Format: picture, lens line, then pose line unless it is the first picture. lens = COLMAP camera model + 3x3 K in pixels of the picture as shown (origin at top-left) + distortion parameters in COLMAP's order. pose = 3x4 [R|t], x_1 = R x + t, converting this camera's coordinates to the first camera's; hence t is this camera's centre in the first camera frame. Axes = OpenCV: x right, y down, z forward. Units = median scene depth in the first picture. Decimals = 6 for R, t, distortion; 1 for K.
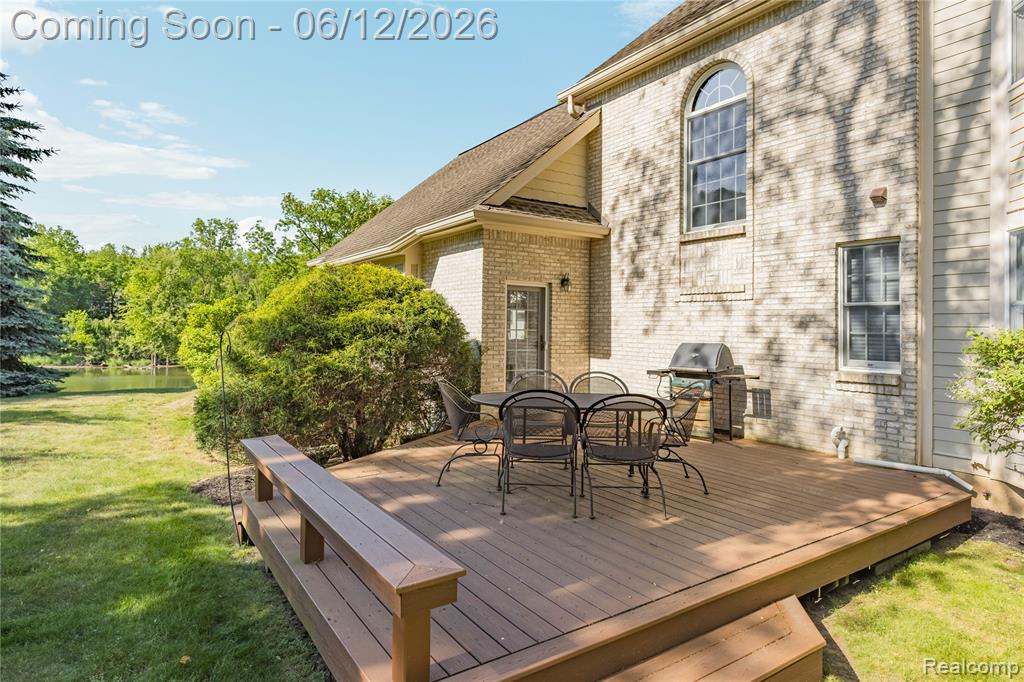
lens RADIAL K [[558.9, 0, 509.7], [0, 558.9, 328.7], [0, 0, 1]] dist [-0.014124, 0.000387]
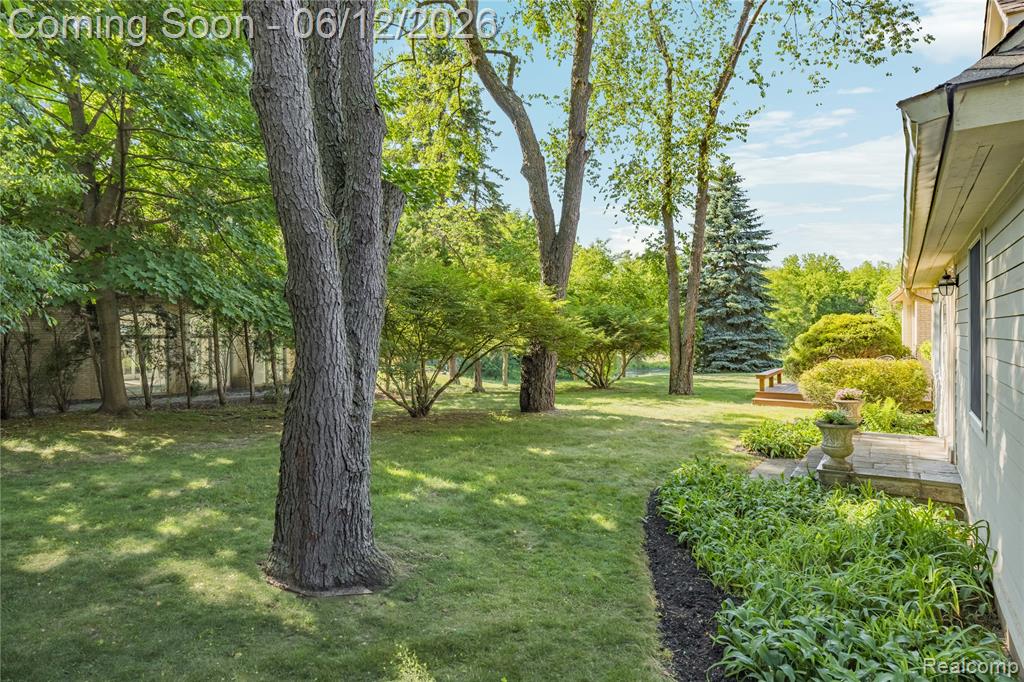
lens RADIAL K [[558.9, 0, 509.7], [0, 558.9, 328.7], [0, 0, 1]] dist [-0.014124, 0.000387]
pose [[0.347554, -0.030147, -0.937175, 1.205453], [0.015400, 0.999532, -0.026441, 0.002295], [0.937534, -0.005242, 0.347855, -0.997971]]
